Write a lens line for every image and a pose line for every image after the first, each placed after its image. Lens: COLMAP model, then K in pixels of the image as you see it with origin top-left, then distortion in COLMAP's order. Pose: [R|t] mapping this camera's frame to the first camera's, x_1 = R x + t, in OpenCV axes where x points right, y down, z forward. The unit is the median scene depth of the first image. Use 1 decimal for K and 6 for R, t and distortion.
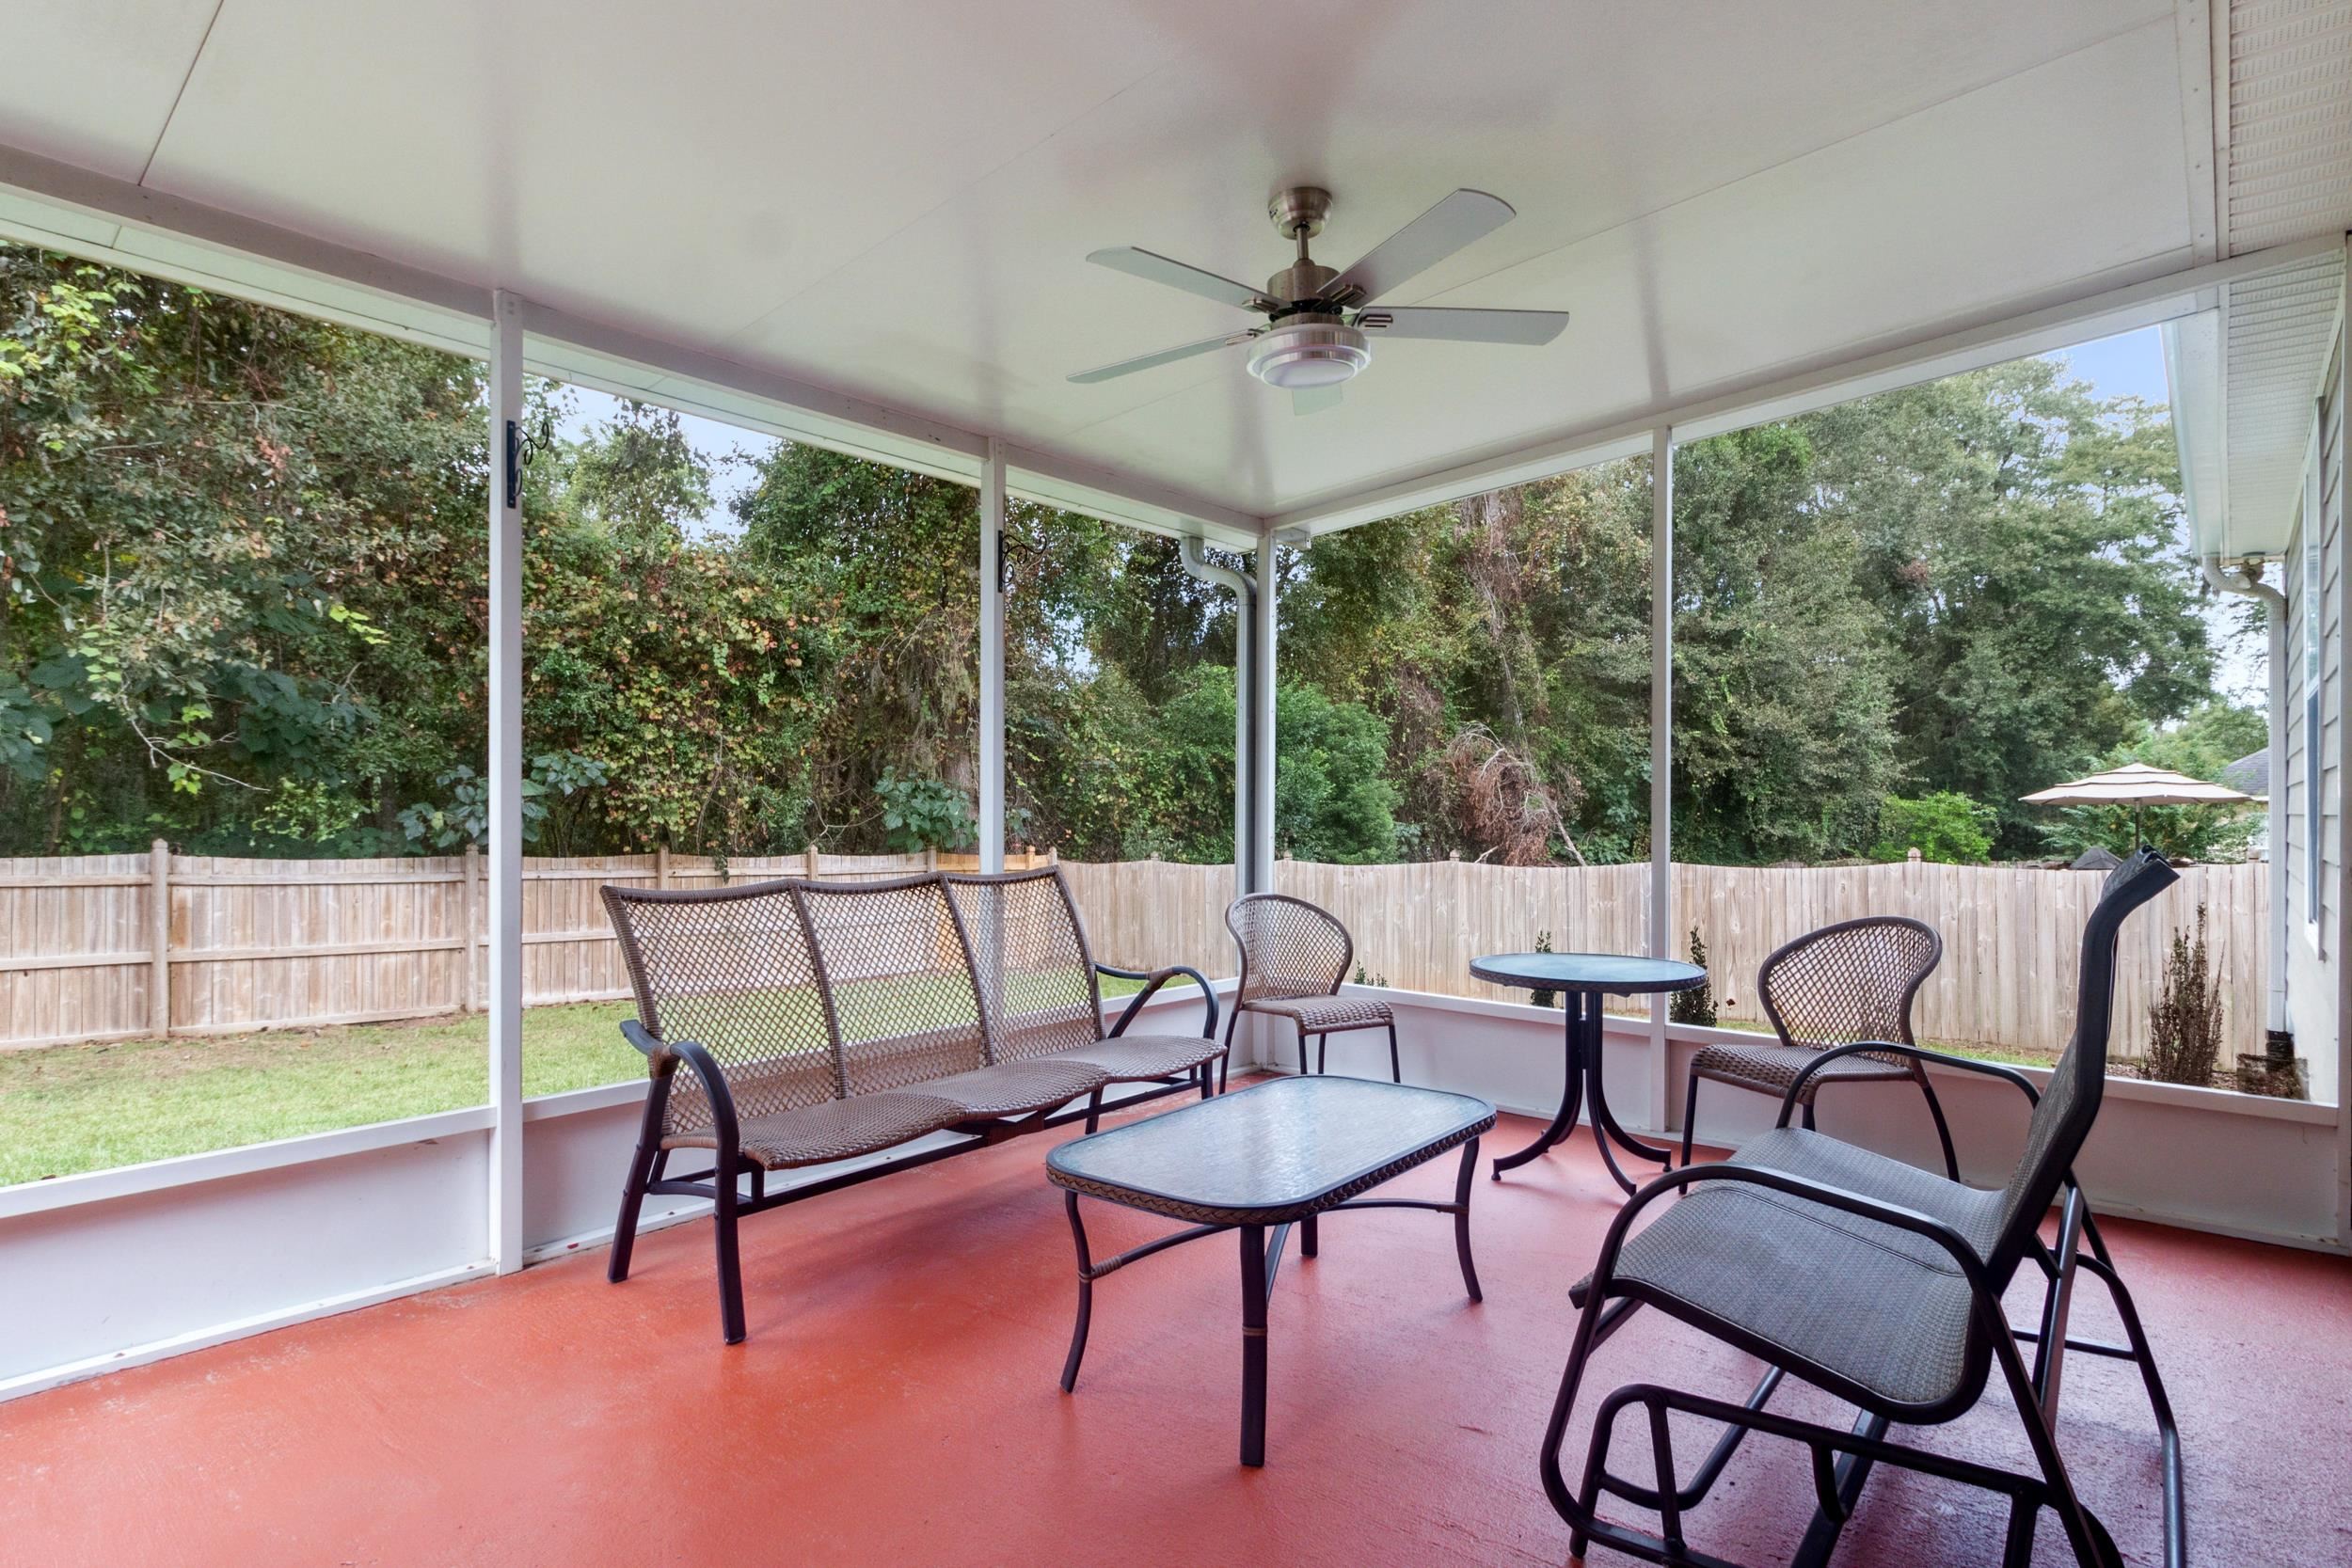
lens RADIAL K [[1097.8, 0, 1187.8], [0, 1097.8, 799.0], [0, 0, 1]] dist [0.002668, 0.001458]
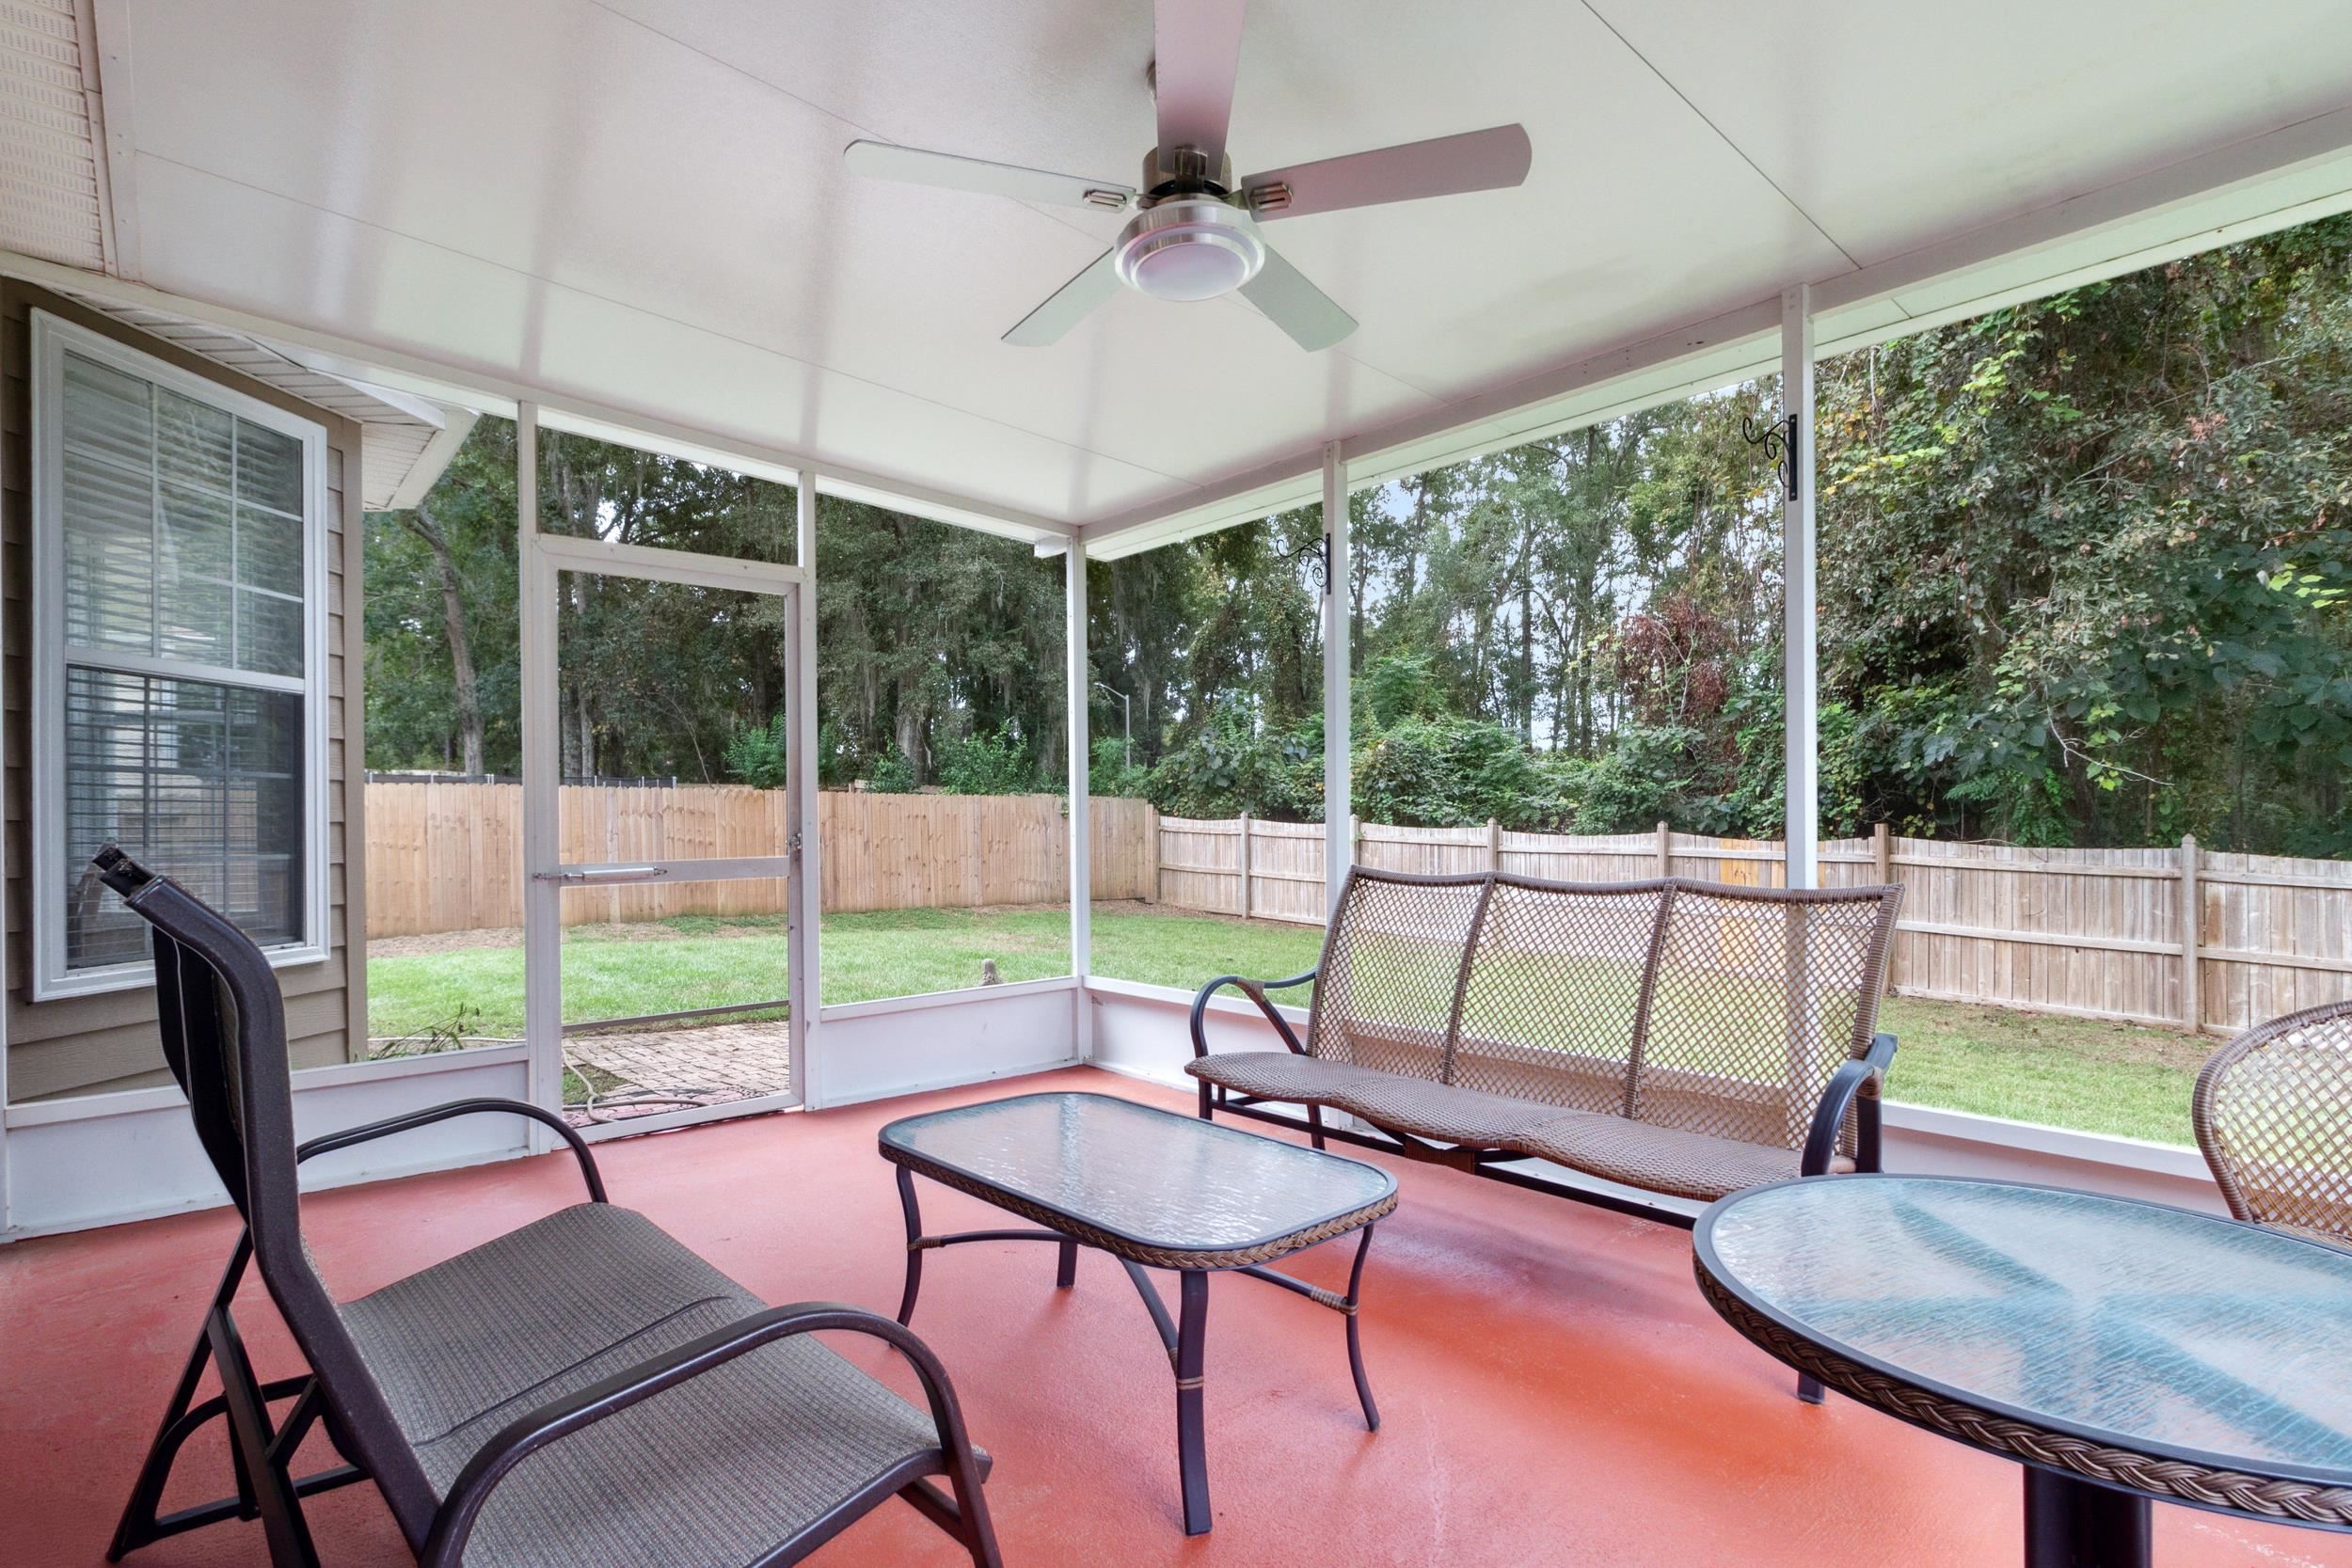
lens RADIAL K [[1097.8, 0, 1186.4], [0, 1097.8, 805.0], [0, 0, 1]] dist [0.002668, 0.001458]
pose [[-0.073567, -0.011213, -0.997227, 0.142490], [0.020802, 0.999702, -0.012776, 0.003332], [0.997073, -0.021684, -0.073312, 0.161044]]
